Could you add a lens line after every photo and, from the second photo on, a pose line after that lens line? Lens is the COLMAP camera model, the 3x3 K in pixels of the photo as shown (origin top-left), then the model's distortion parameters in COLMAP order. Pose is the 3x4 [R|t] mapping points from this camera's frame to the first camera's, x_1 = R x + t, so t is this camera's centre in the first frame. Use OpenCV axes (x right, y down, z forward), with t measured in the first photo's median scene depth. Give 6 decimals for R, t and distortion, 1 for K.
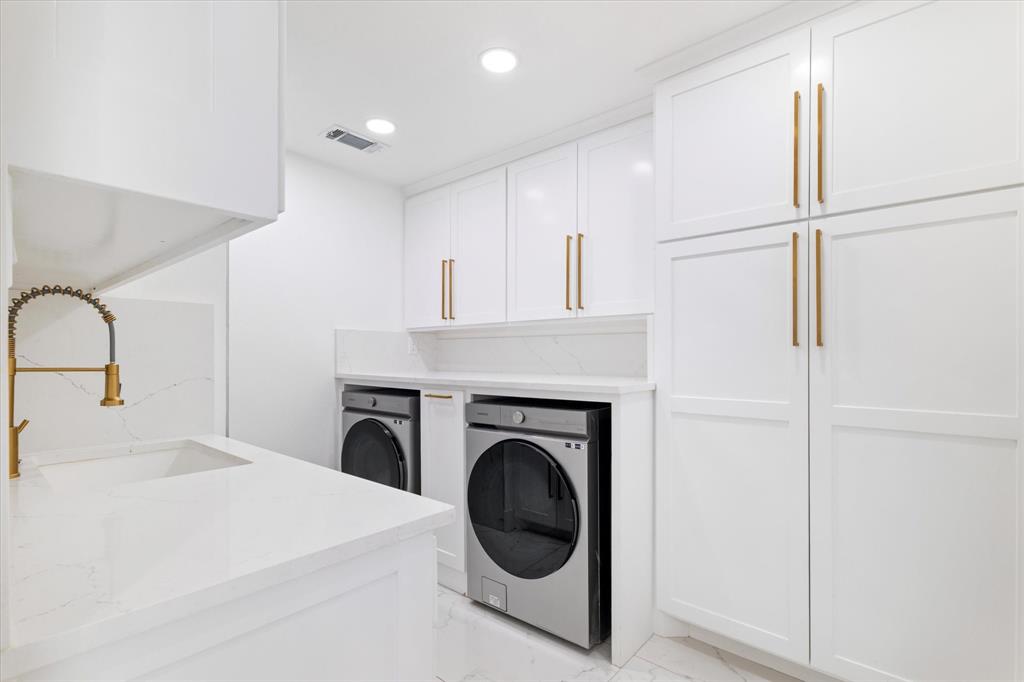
lens RADIAL K [[484.9, 0, 510.5], [0, 484.9, 354.9], [0, 0, 1]] dist [-0.000159, -0.000006]
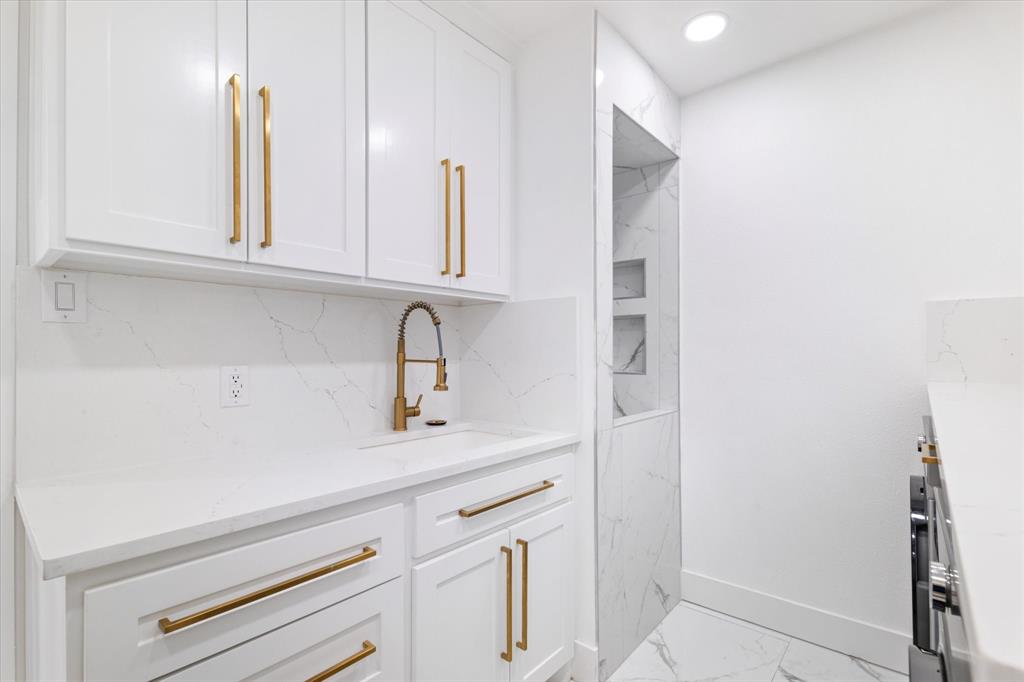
lens RADIAL K [[484.9, 0, 510.5], [0, 484.9, 354.9], [0, 0, 1]] dist [-0.000159, -0.000006]
pose [[0.014927, -0.001486, -0.999887, 0.469330], [0.004571, 0.999989, -0.001418, 0.014427], [0.999878, -0.004550, 0.014934, 1.179195]]
